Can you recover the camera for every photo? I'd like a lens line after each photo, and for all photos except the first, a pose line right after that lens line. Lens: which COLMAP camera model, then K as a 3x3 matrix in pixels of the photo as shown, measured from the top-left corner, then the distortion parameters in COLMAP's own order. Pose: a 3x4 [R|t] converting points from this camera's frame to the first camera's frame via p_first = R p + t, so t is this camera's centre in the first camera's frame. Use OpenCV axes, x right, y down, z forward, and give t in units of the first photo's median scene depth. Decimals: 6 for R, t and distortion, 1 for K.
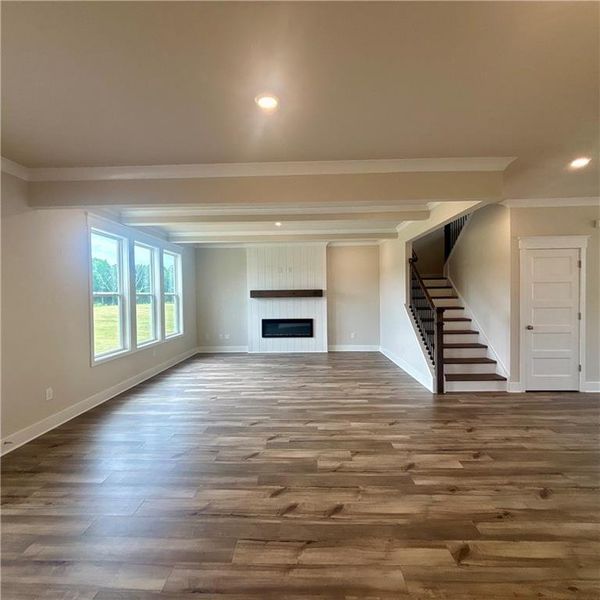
lens RADIAL K [[321.2, 0, 296.9], [0, 321.2, 299.4], [0, 0, 1]] dist [-0.002643, 0.001520]
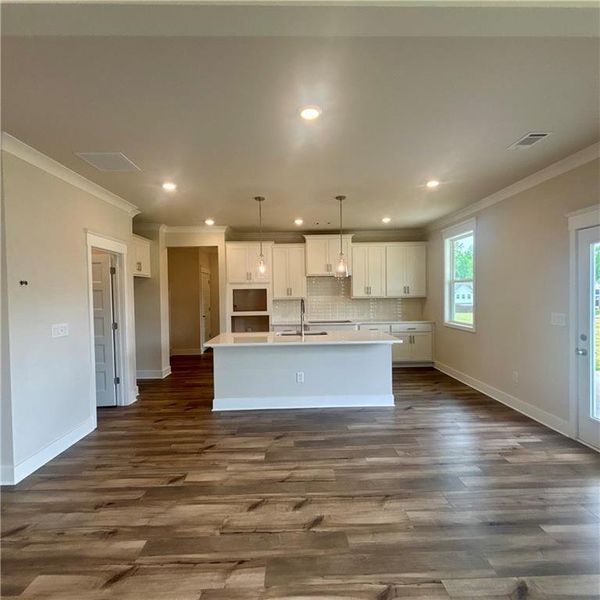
lens RADIAL K [[321.2, 0, 300.9], [0, 321.2, 300.3], [0, 0, 1]] dist [-0.002643, 0.001520]
pose [[-0.997452, 0.030575, -0.064452, 0.008137], [0.028413, 0.999011, 0.034198, -0.014779], [0.065434, 0.032280, -0.997335, 0.734889]]
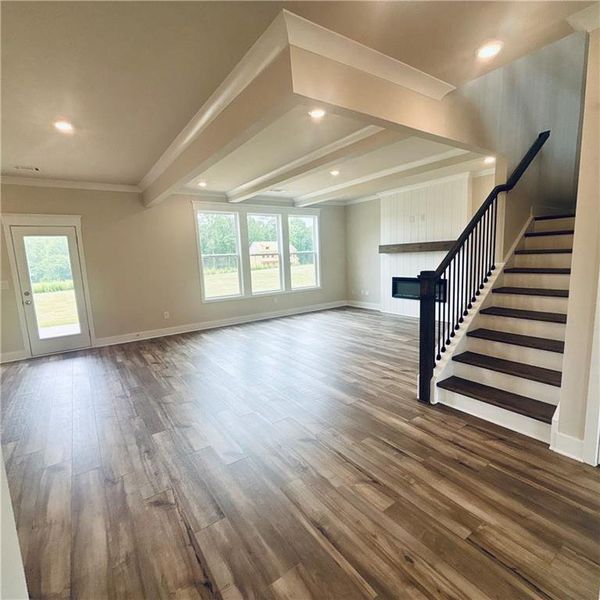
lens RADIAL K [[321.2, 0, 297.7], [0, 321.2, 299.9], [0, 0, 1]] dist [-0.002643, 0.001520]
pose [[0.596089, 0.100034, -0.796662, 0.612548], [0.022398, 0.989751, 0.141038, -0.010796], [0.802606, -0.101915, 0.587739, 0.326493]]
